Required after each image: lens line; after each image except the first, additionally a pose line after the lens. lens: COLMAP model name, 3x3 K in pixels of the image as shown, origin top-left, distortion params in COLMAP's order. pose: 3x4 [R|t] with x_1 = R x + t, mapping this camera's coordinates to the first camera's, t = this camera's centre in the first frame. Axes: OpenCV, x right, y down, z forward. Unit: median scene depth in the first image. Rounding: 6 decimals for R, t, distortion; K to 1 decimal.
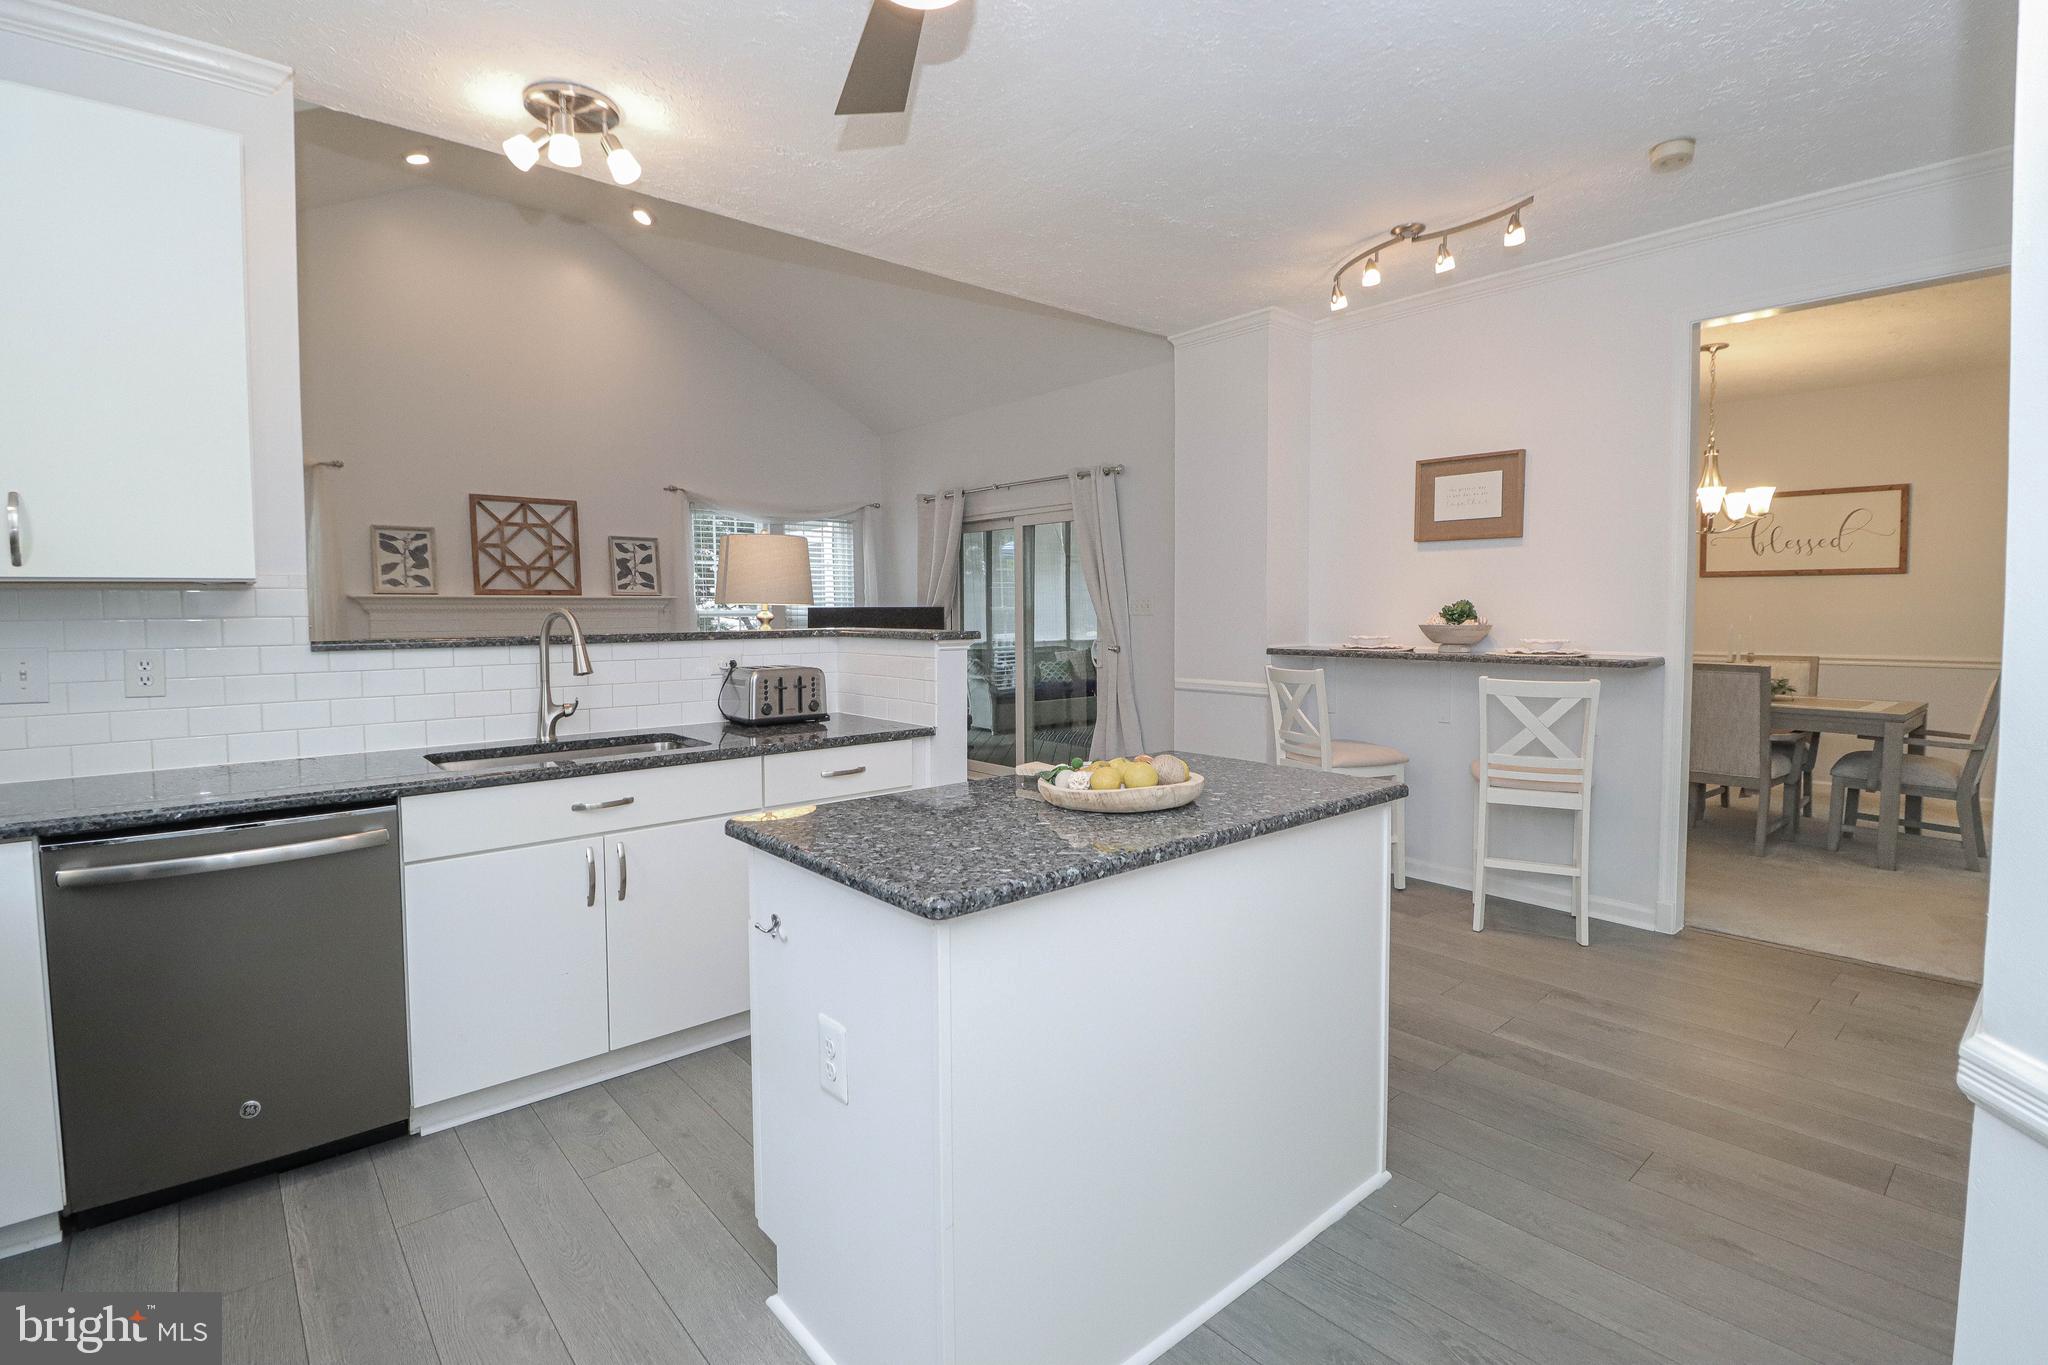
lens RADIAL K [[959.8, 0, 1022.6], [0, 959.8, 660.1], [0, 0, 1]] dist [-0.001403, -0.014241]
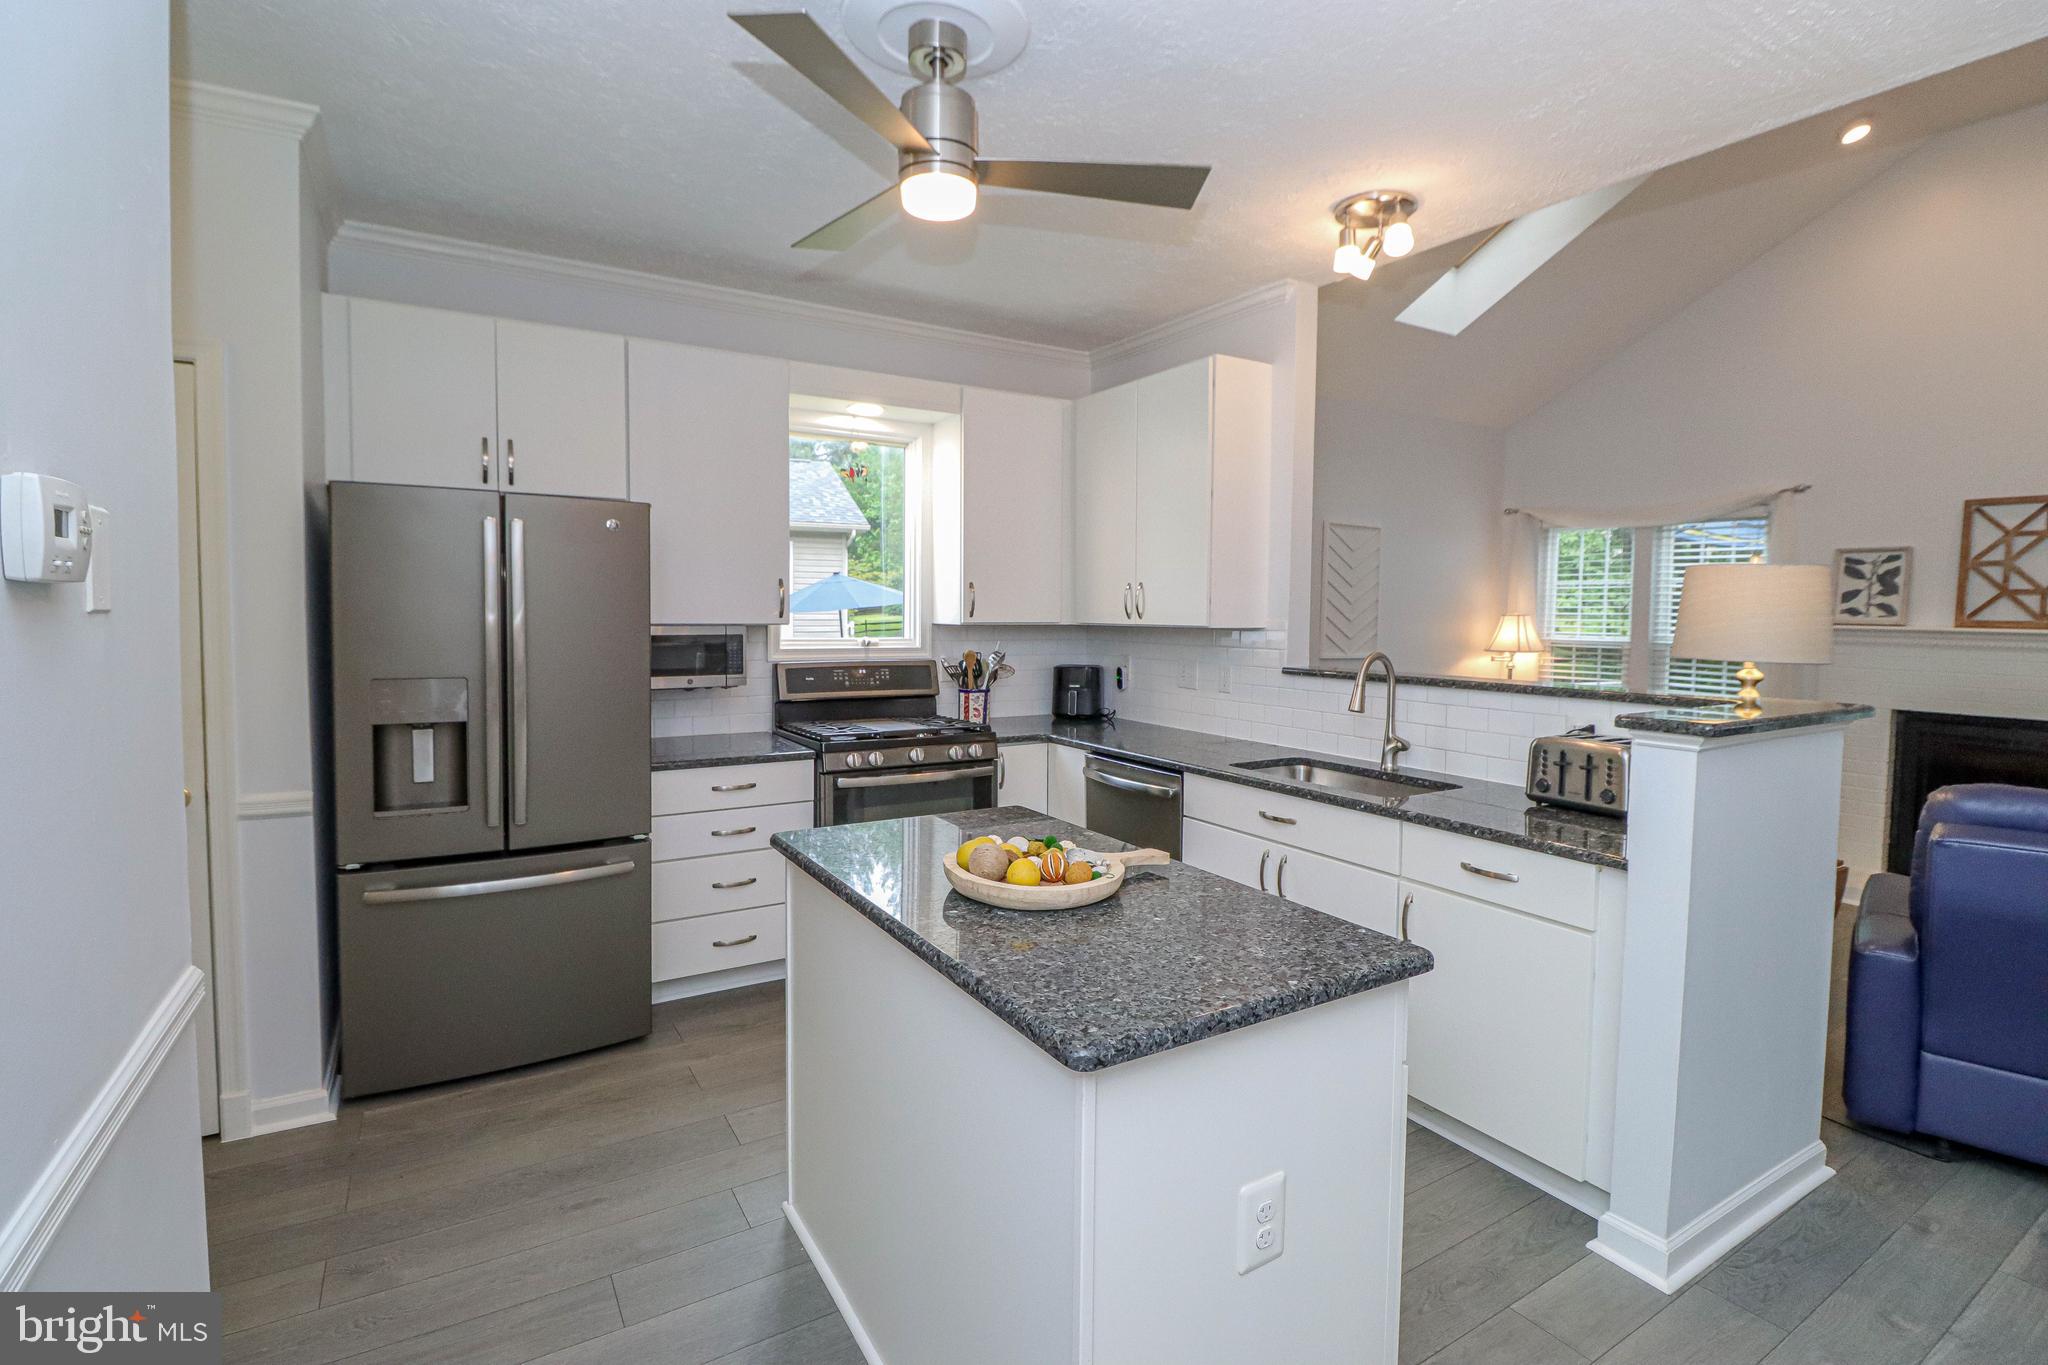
lens RADIAL K [[959.8, 0, 1022.6], [0, 959.8, 660.1], [0, 0, 1]] dist [-0.001403, -0.014241]
pose [[-0.156724, 0.054921, -0.986114, 0.321333], [-0.061809, 0.995950, 0.065292, -0.043545], [0.985706, 0.071183, -0.152695, 0.352585]]
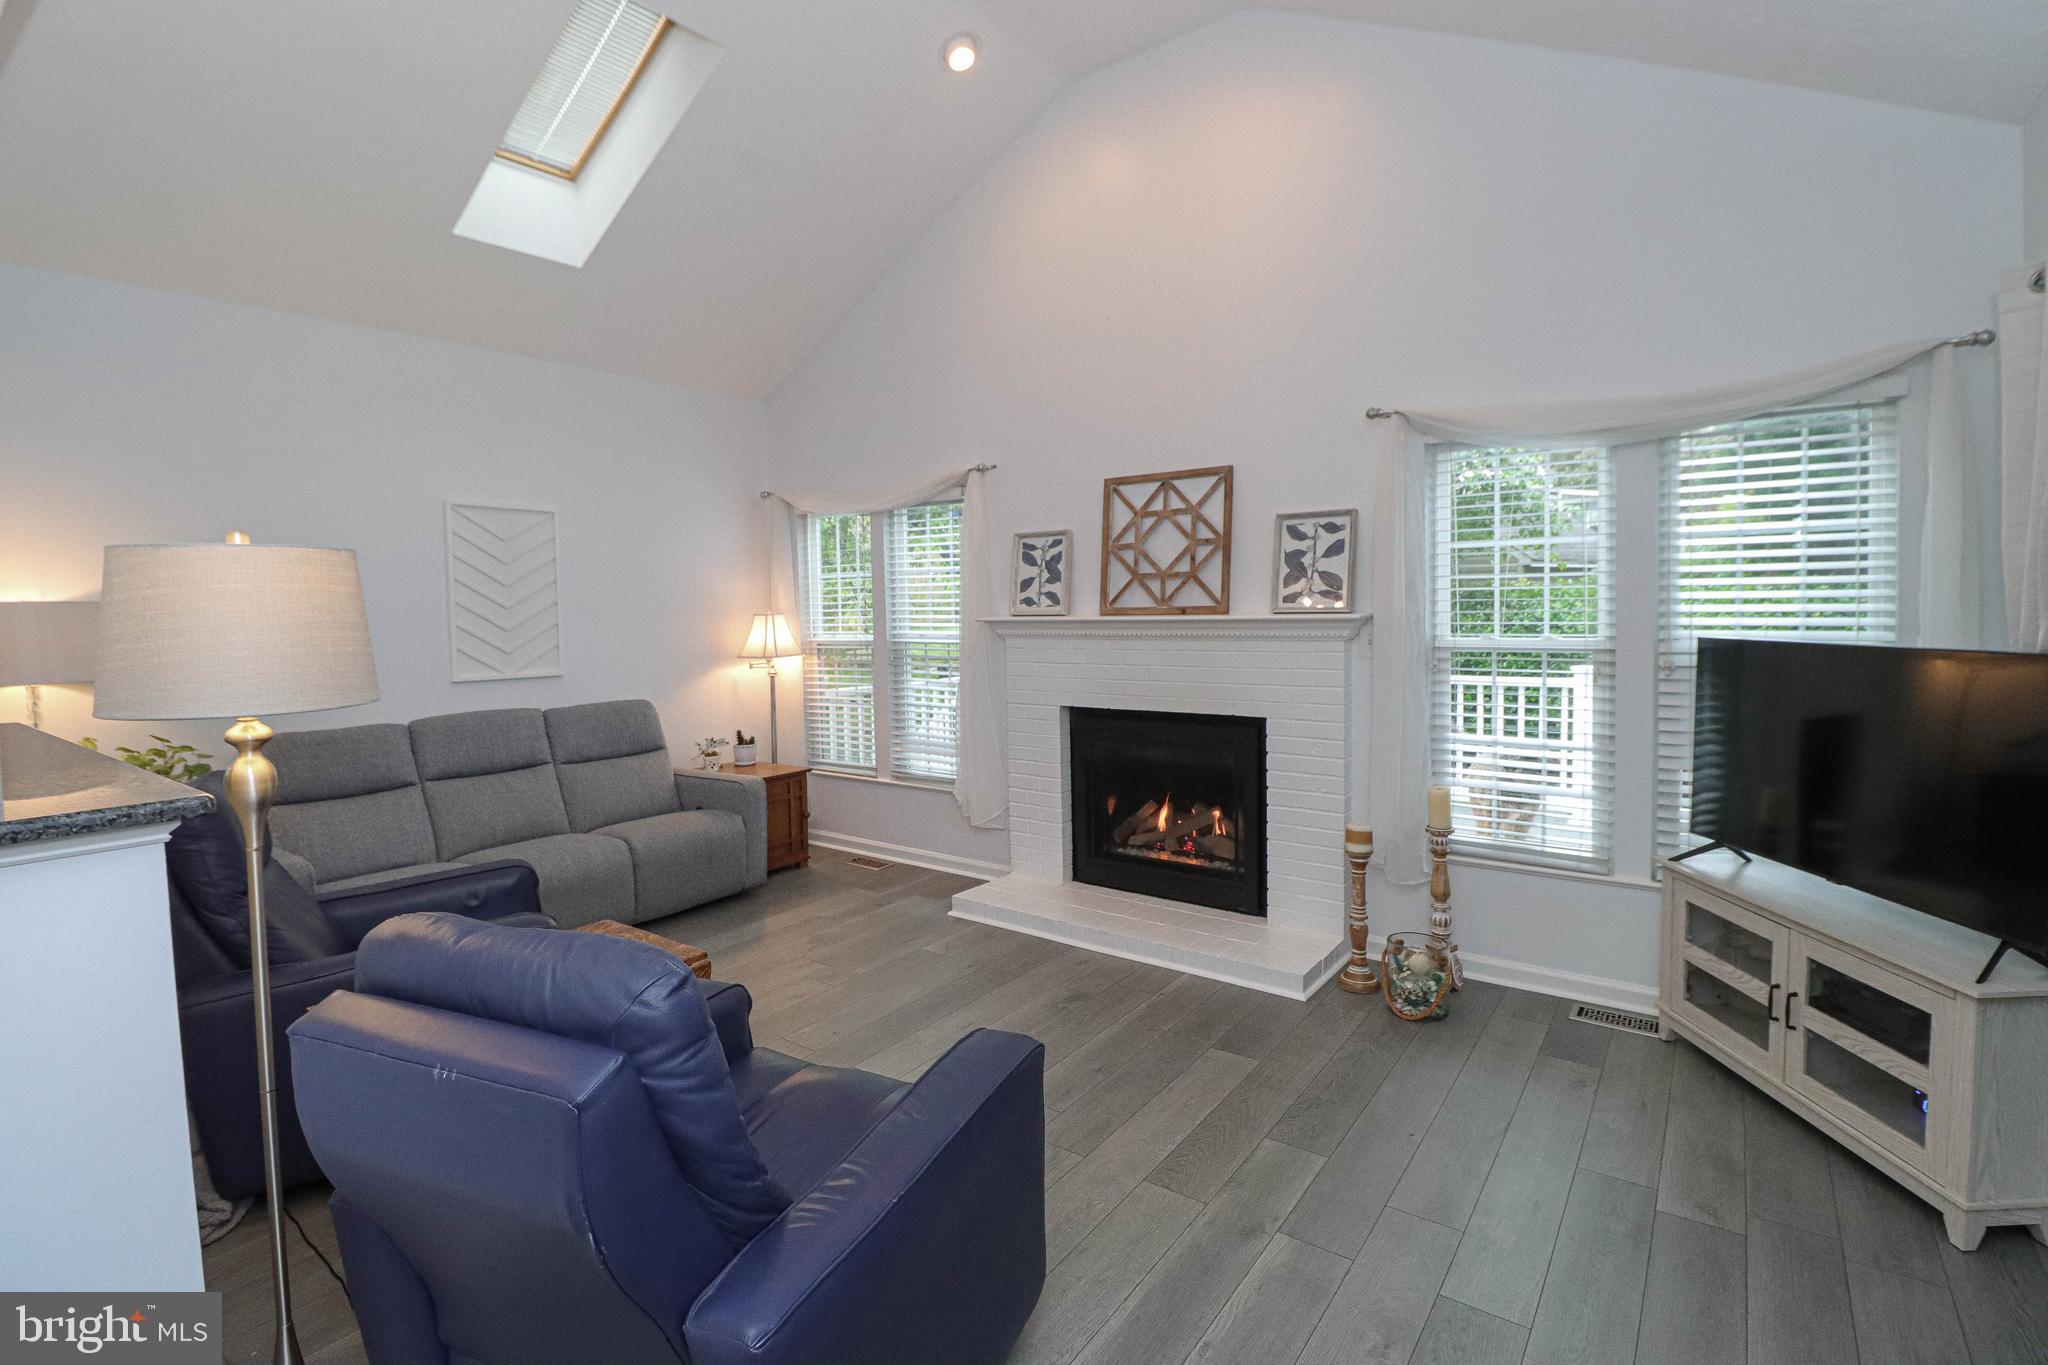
lens RADIAL K [[952.4, 0, 1047.1], [0, 952.4, 653.0], [0, 0, 1]] dist [-0.012658, -0.000712]
pose [[0.231494, 0.050086, -0.971546, 0.132607], [-0.031180, 0.998543, 0.044049, -0.069383], [0.972336, 0.020095, 0.232719, 0.777323]]
